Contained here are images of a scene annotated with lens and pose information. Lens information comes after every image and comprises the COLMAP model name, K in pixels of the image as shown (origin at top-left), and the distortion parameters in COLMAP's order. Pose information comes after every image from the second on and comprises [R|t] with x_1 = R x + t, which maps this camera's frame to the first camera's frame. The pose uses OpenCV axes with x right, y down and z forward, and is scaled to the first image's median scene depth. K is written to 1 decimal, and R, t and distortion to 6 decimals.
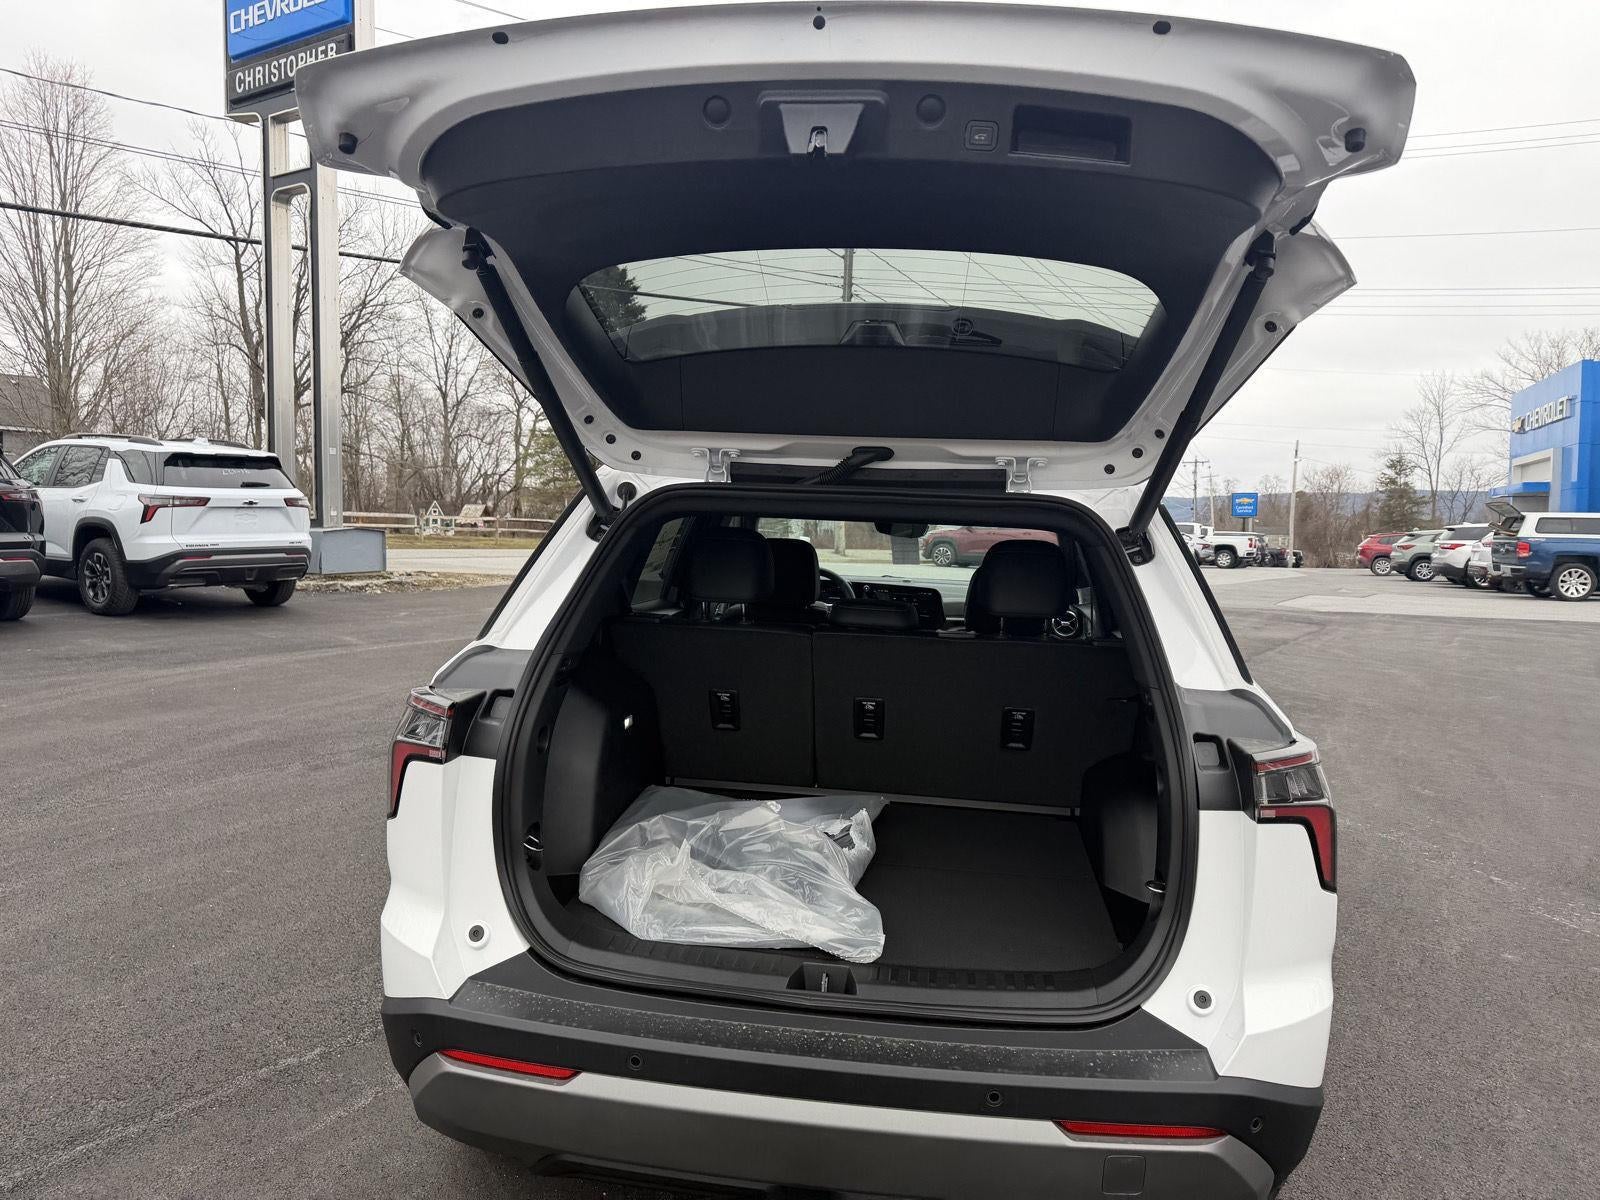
lens RADIAL K [[1135.8, 0, 793.0], [0, 1135.8, 595.7], [0, 0, 1]] dist [0.019394, -0.033009]
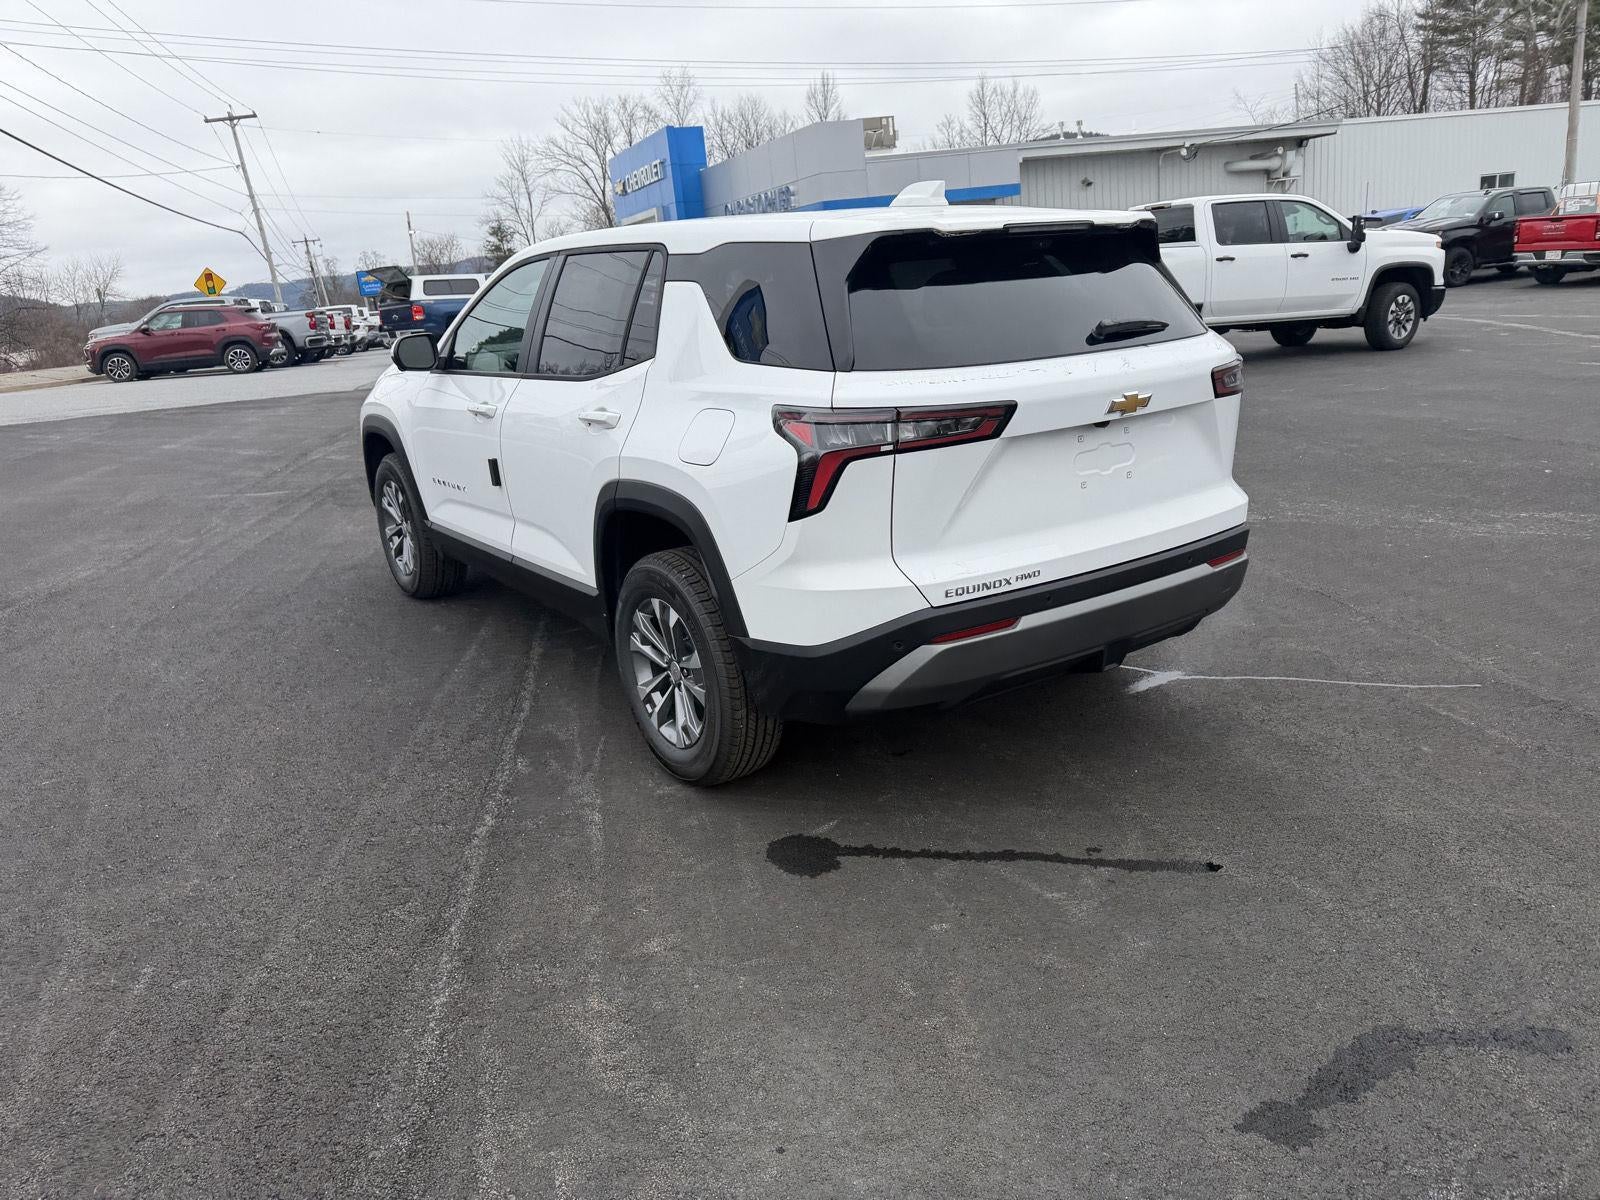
lens RADIAL K [[1133.8, 0, 796.5], [0, 1133.8, 607.2], [0, 0, 1]] dist [0.008045, -0.005454]
pose [[0.730997, -0.268435, 0.627364, -0.131365], [0.140901, 0.958940, 0.246133, -0.003337], [-0.667675, -0.091526, 0.738805, 0.006037]]
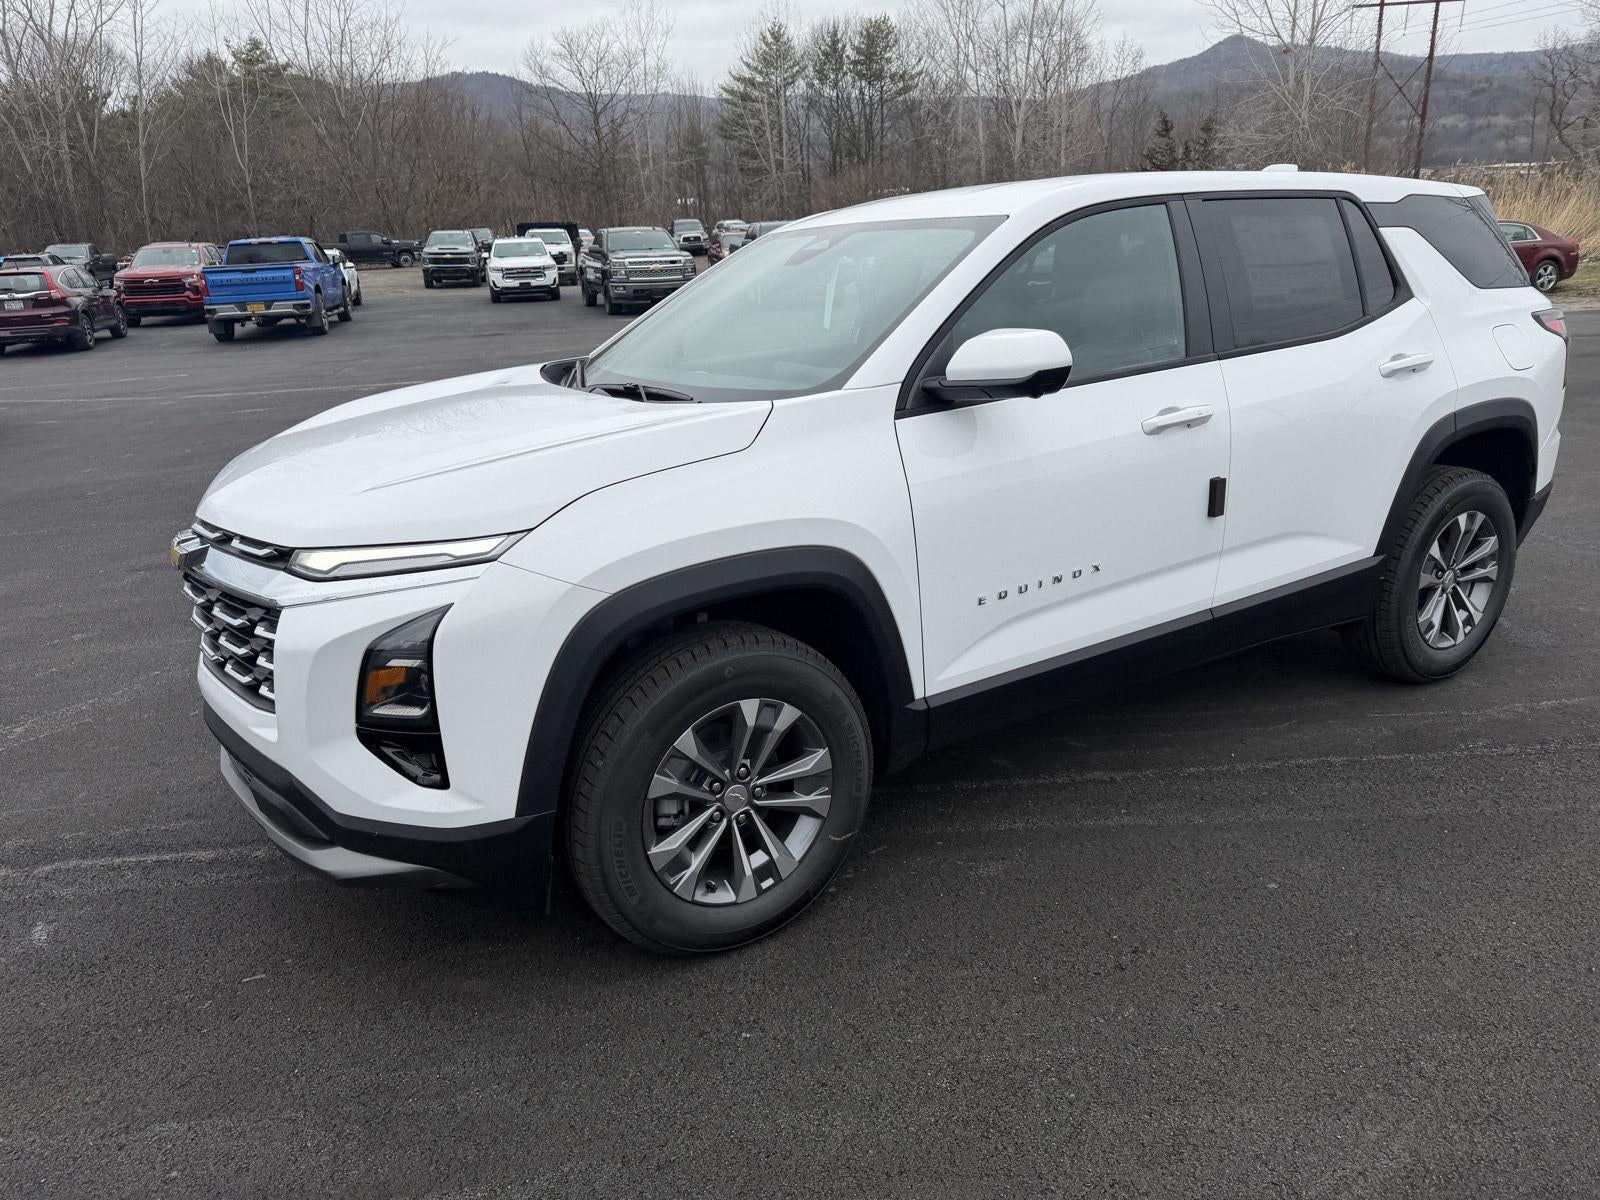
lens RADIAL K [[1135.8, 0, 793.0], [0, 1135.8, 595.7], [0, 0, 1]] dist [0.019394, -0.033009]
pose [[-0.633876, -0.229855, 0.738490, -0.110874], [0.095223, 0.924362, 0.369442, -0.033110], [-0.767551, 0.304502, -0.564043, 0.347040]]
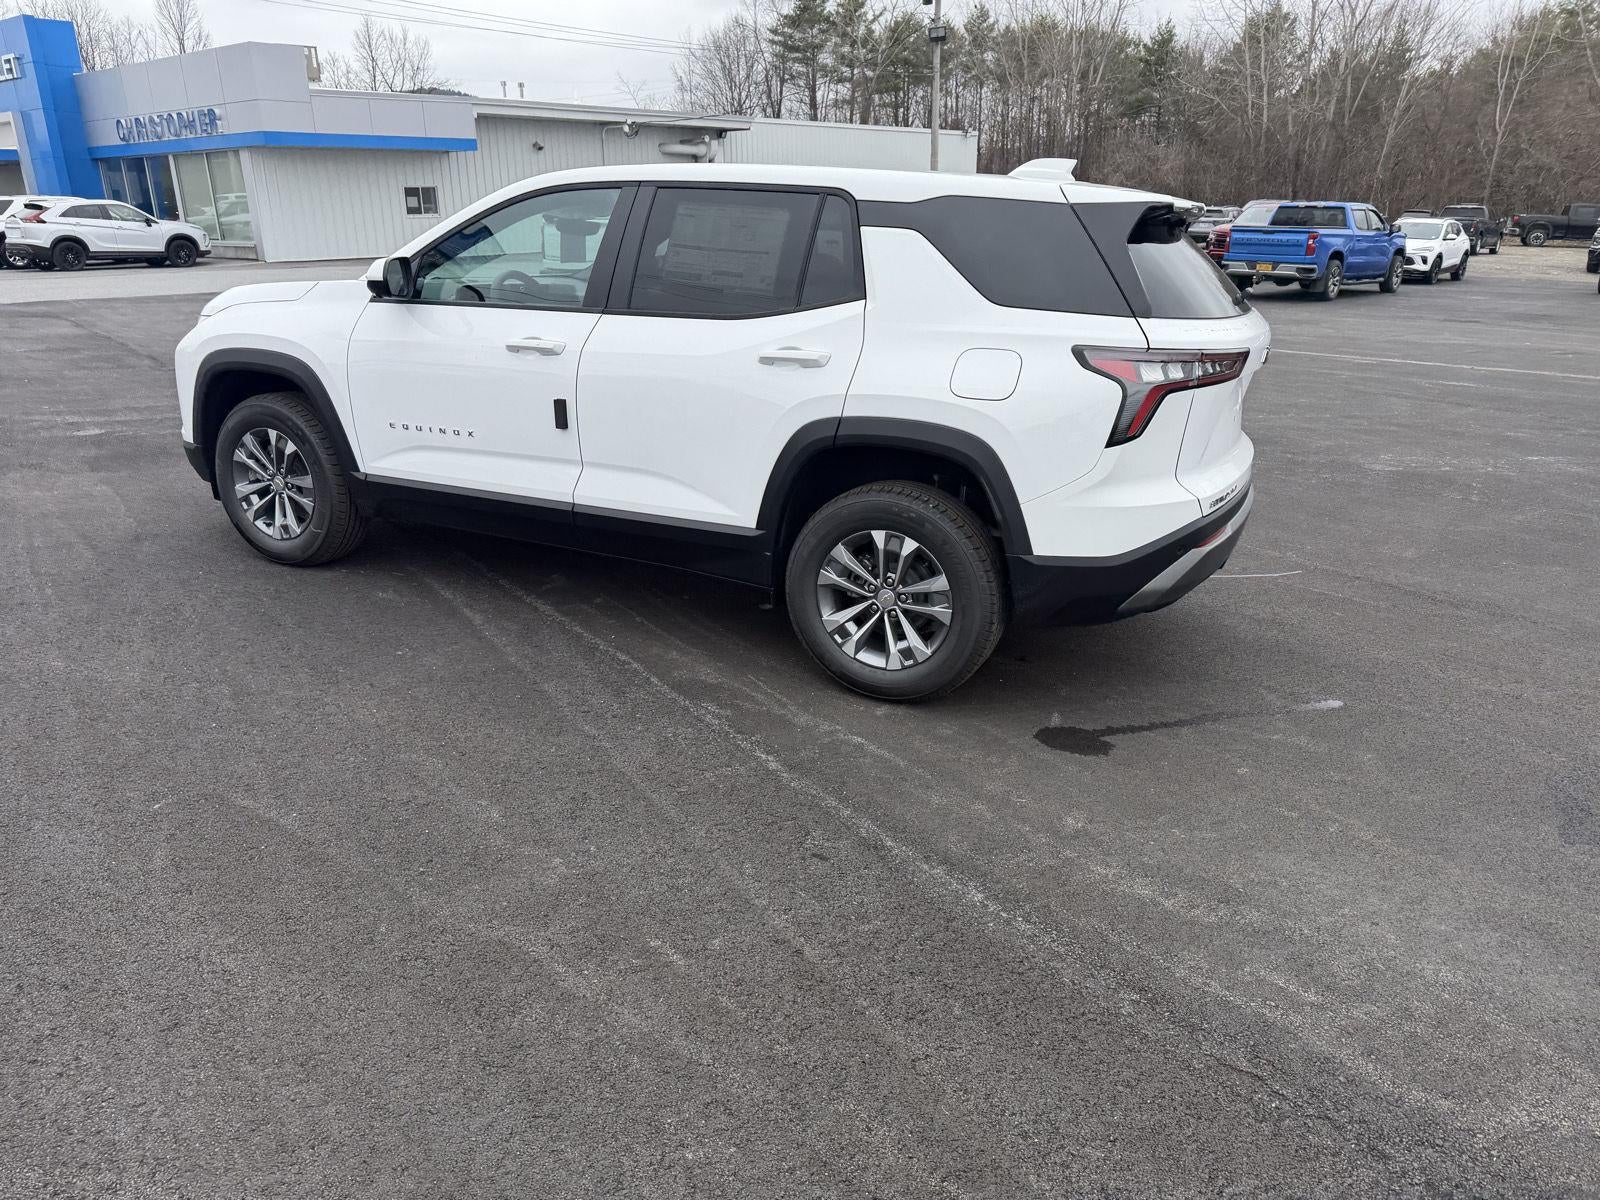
lens RADIAL K [[1128.3, 0, 800.0], [0, 1128.3, 600.0], [0, 0, 1]] dist [0.014507, -0.013406]
pose [[0.310484, -0.325019, 0.893287, -0.209139], [0.062283, 0.944666, 0.322065, -0.013763], [-0.948536, -0.044360, 0.313547, 0.104079]]
